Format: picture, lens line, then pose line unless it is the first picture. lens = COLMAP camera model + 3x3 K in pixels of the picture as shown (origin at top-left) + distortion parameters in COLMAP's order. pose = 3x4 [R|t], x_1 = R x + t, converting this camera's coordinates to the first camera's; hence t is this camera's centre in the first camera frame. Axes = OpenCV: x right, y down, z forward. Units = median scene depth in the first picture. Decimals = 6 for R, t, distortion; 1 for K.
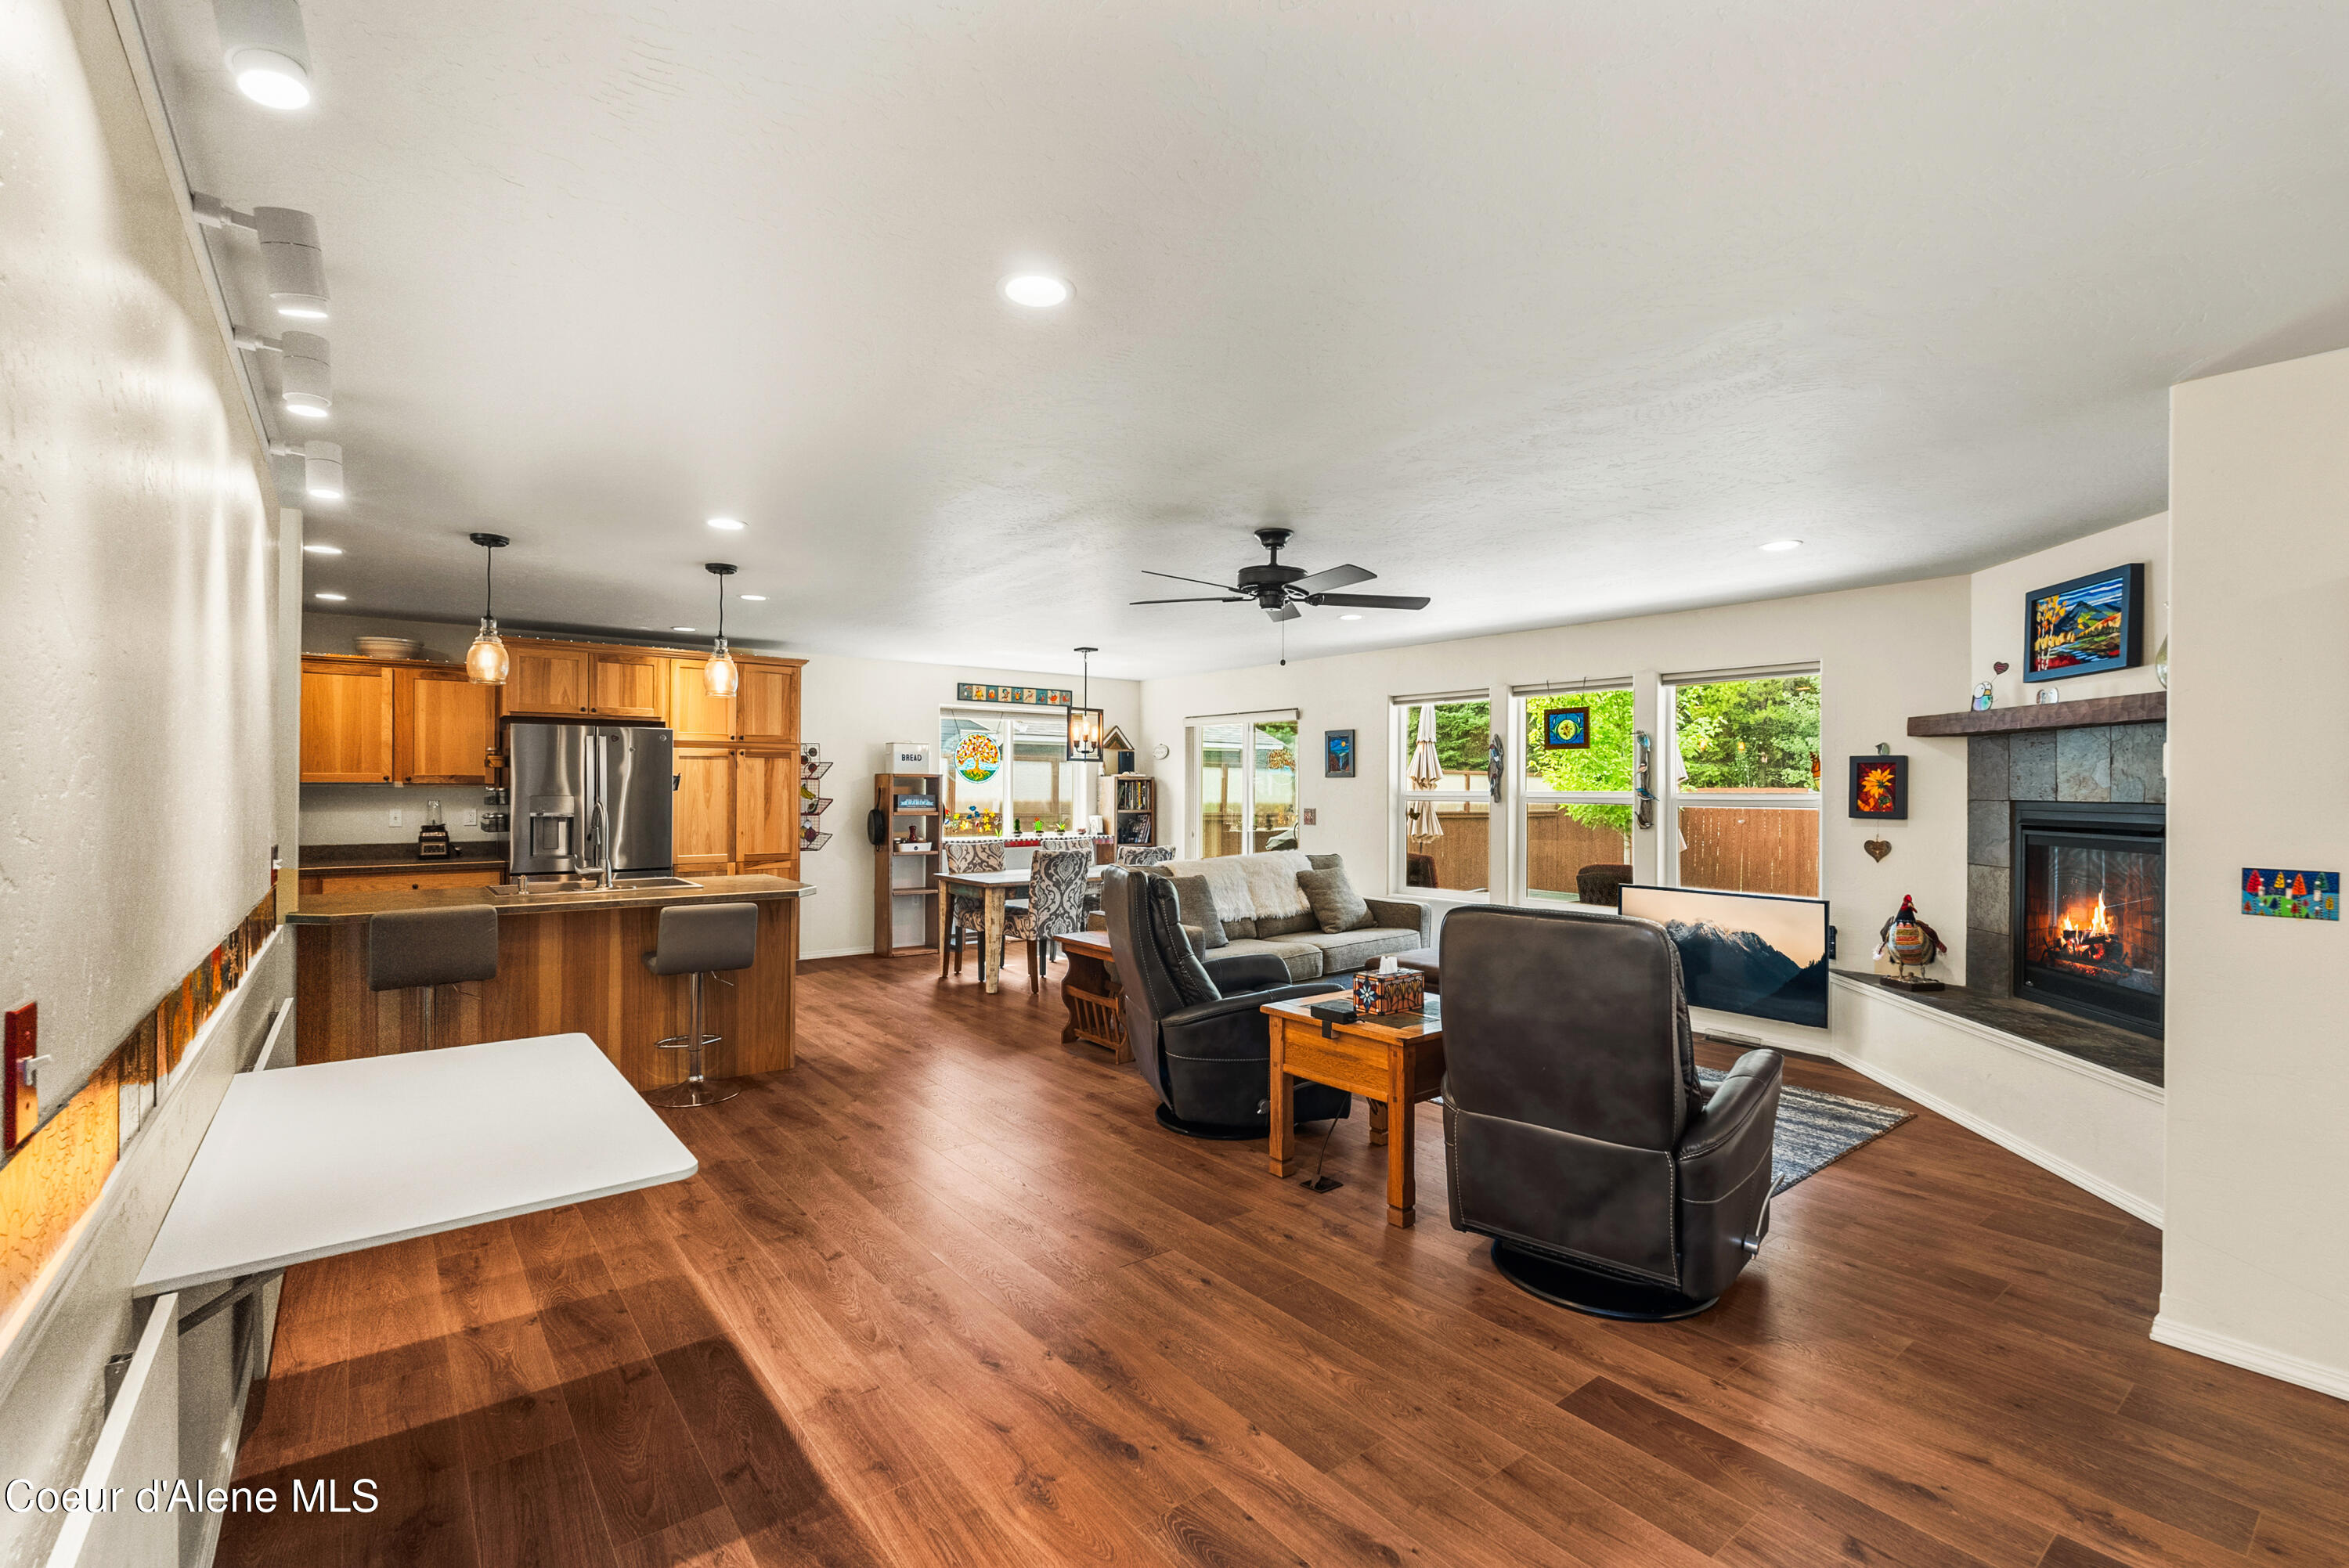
lens RADIAL K [[1034.8, 0, 1174.1], [0, 1034.8, 779.2], [0, 0, 1]] dist [-0.004958, 0.000205]
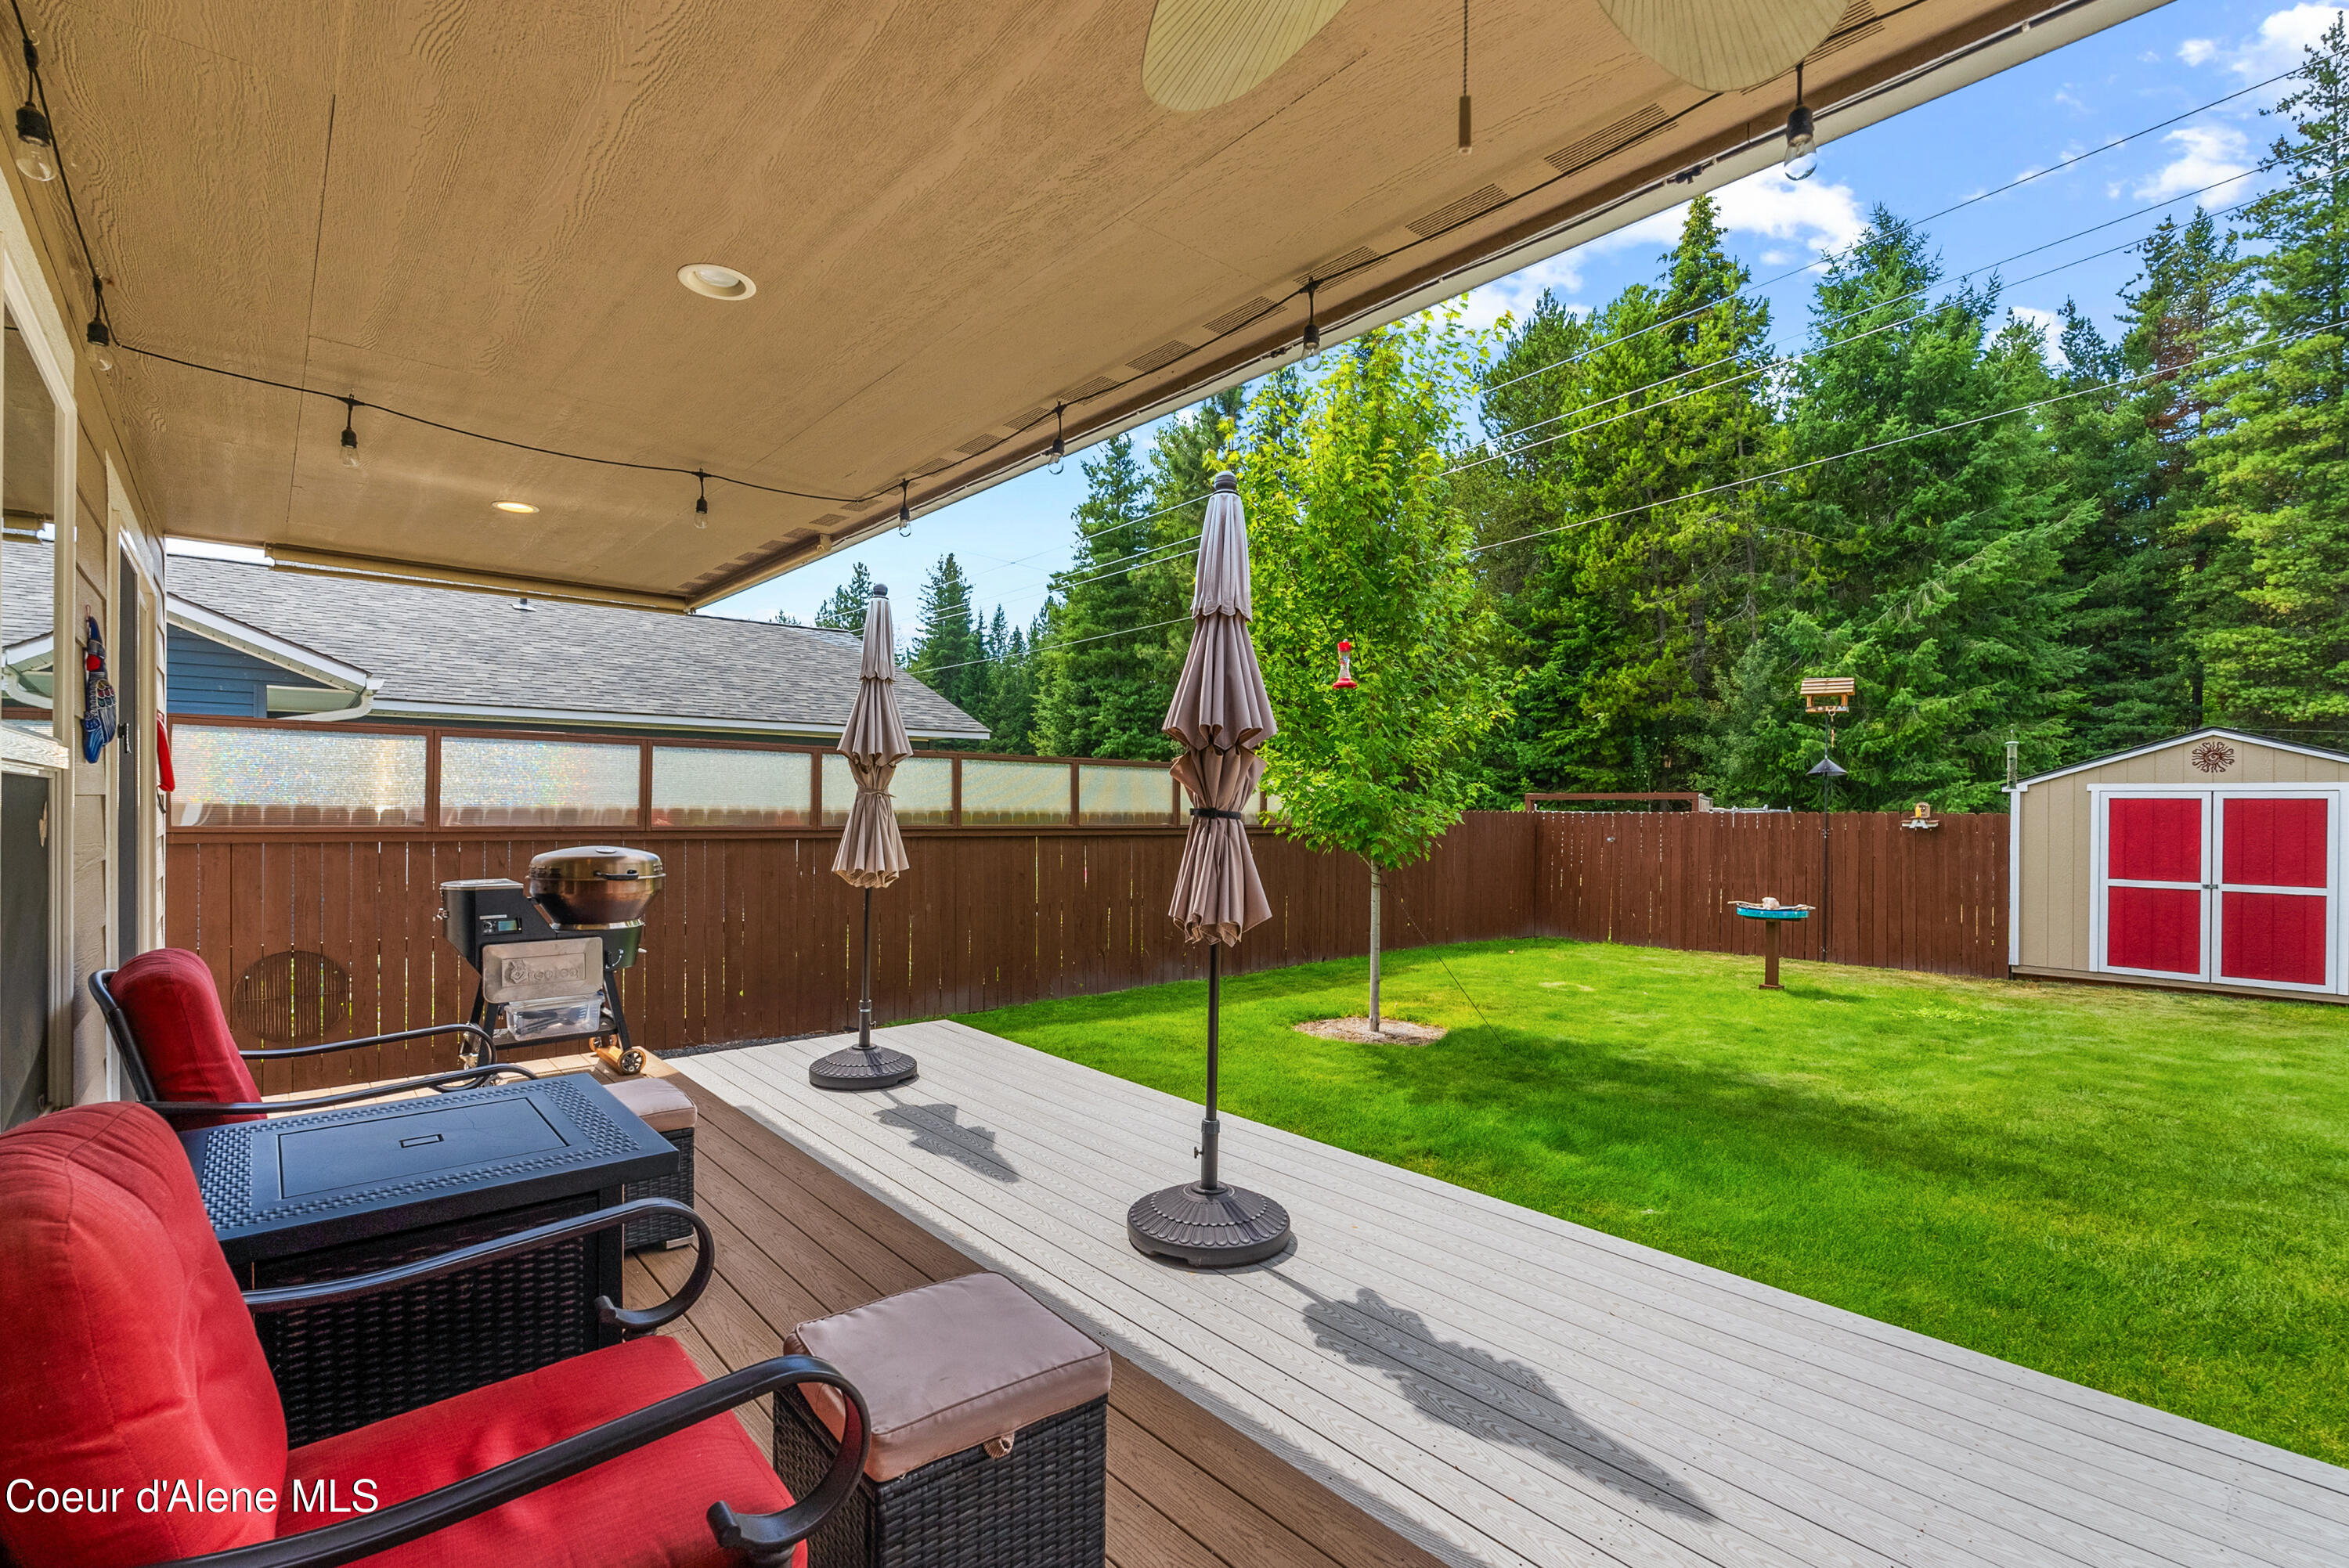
lens RADIAL K [[1062.5, 0, 1169.1], [0, 1062.5, 806.2], [0, 0, 1]] dist [-0.007120, -0.000590]
pose [[0.998557, 0.000266, 0.053705, 0.617917], [-0.000818, 0.999947, 0.010246, 0.029967], [-0.053700, -0.010275, 0.998504, 0.857590]]
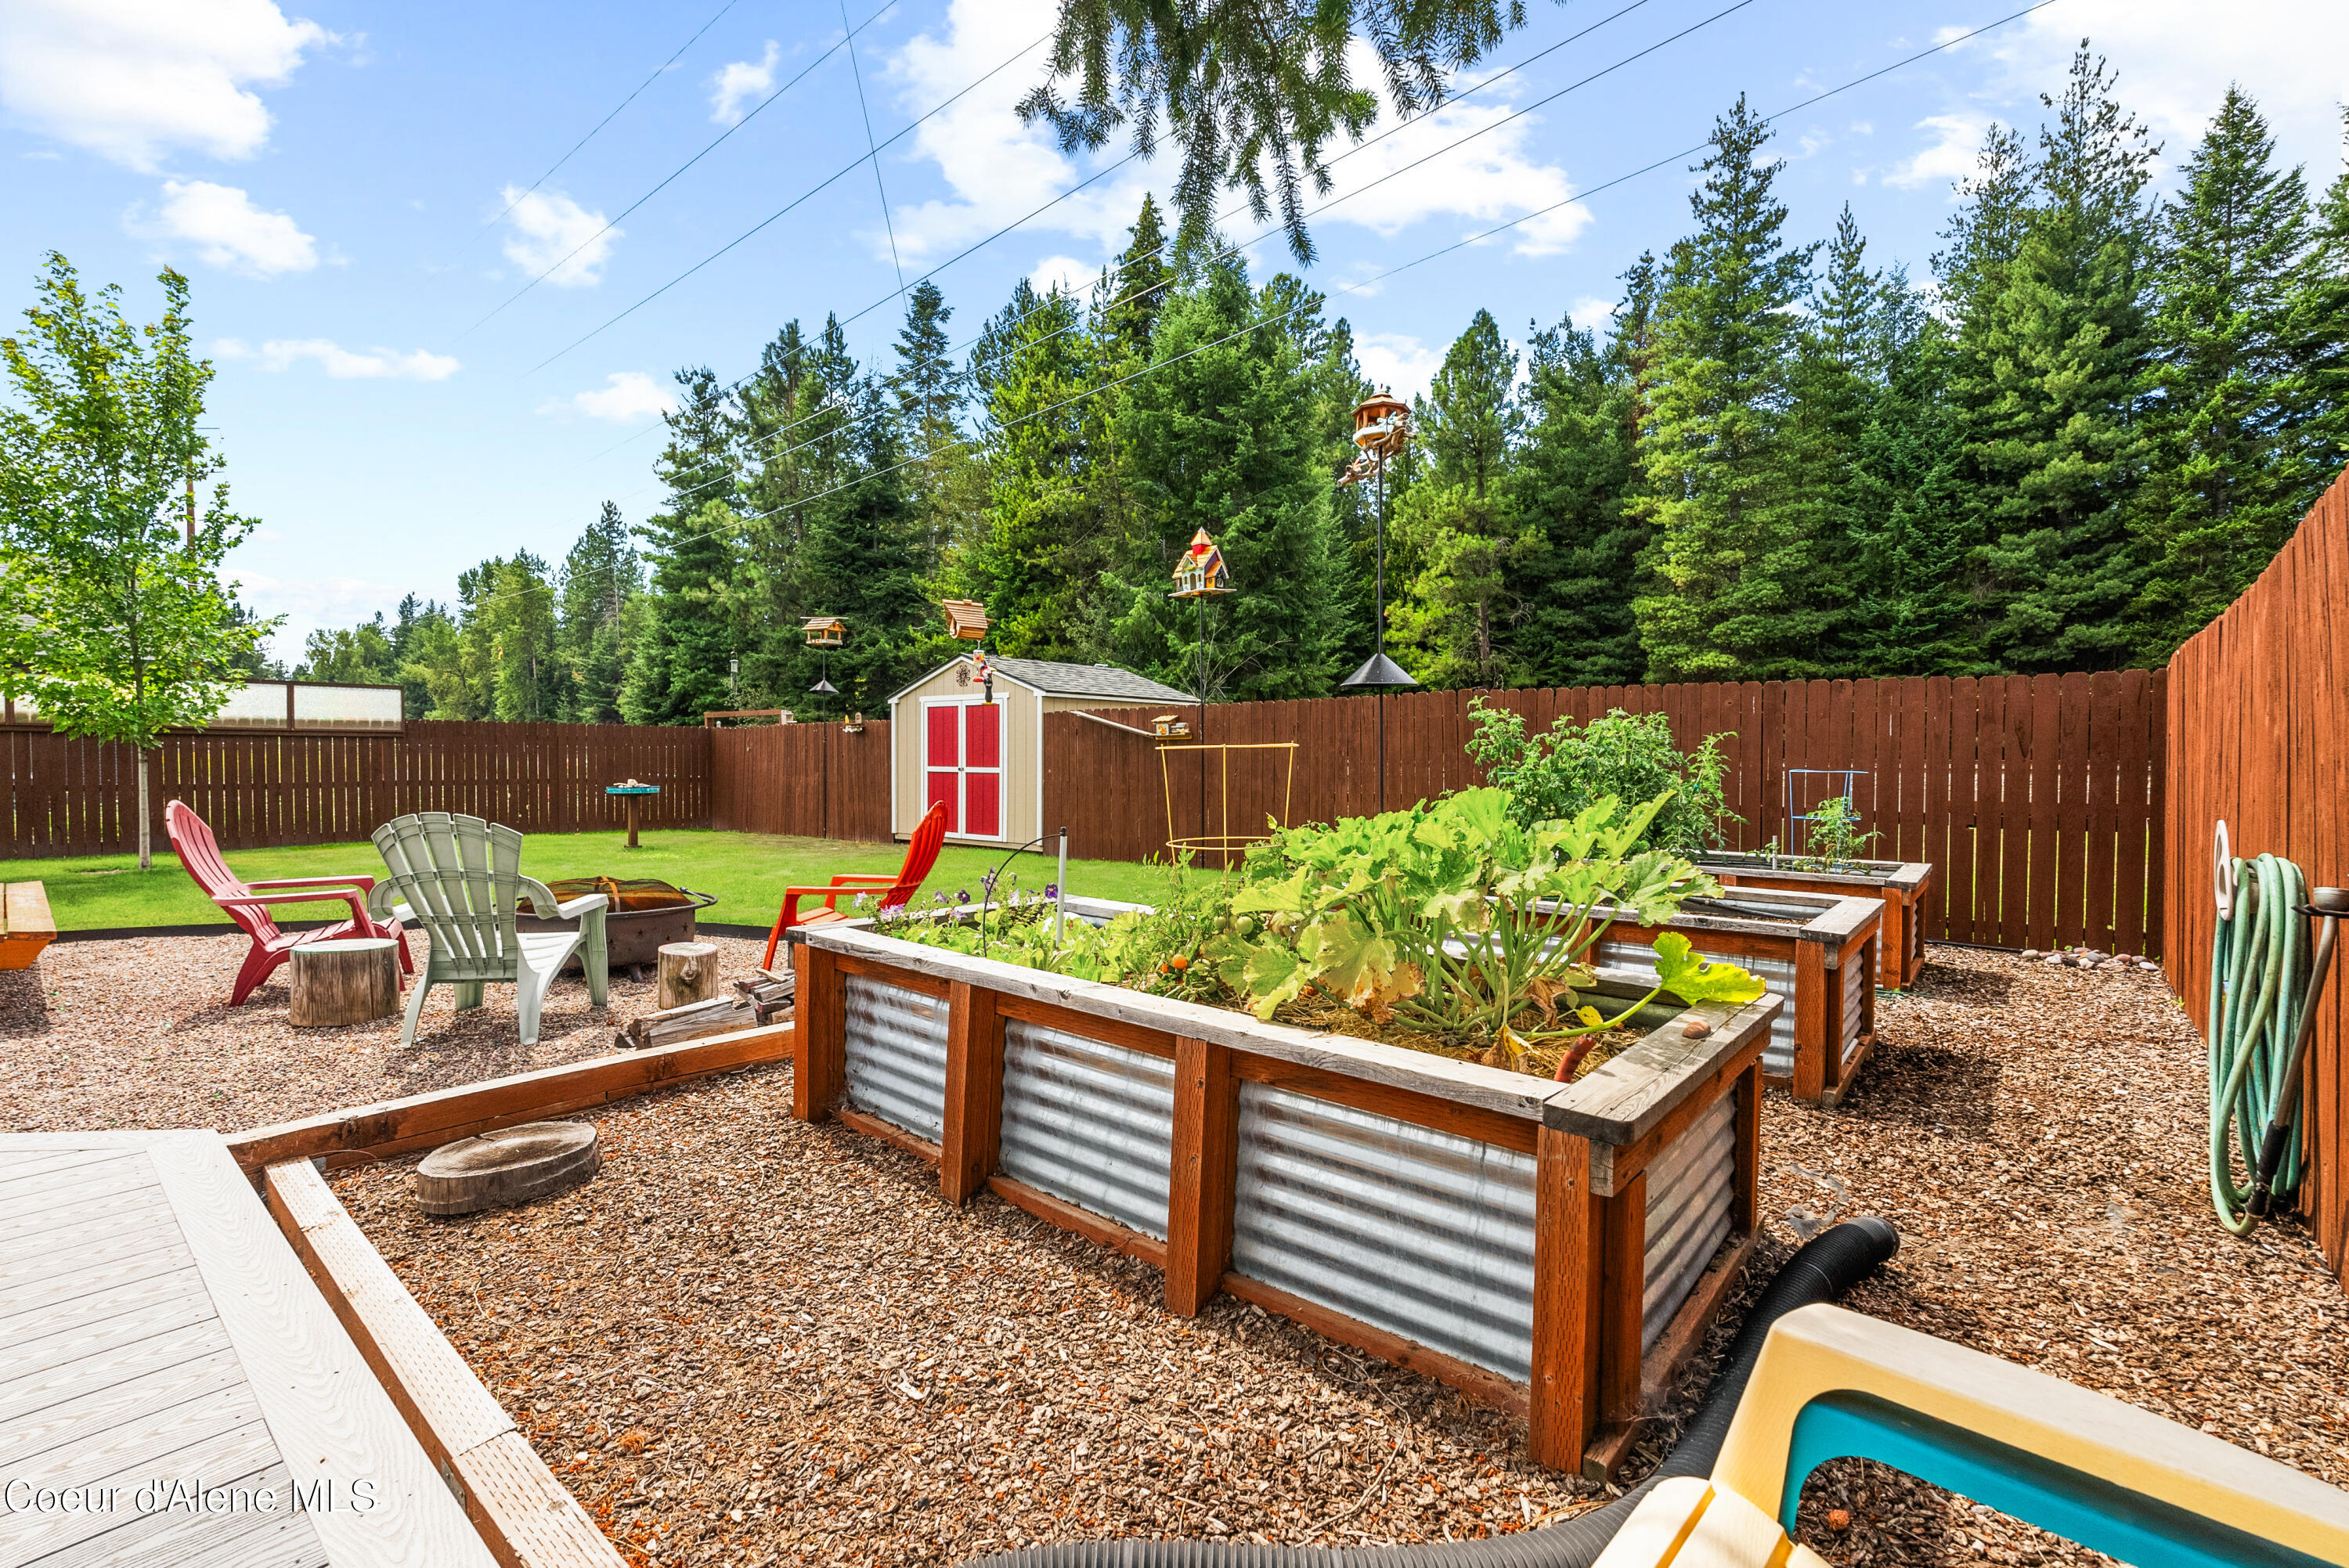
lens RADIAL K [[1031.1, 0, 1176.7], [0, 1031.1, 784.8], [0, 0, 1]] dist [-0.005438, -0.000019]
pose [[0.976239, -0.006949, 0.216584, 2.247797], [-0.001502, 0.999245, 0.038827, 0.114330], [-0.216691, -0.038230, 0.975491, 0.163052]]
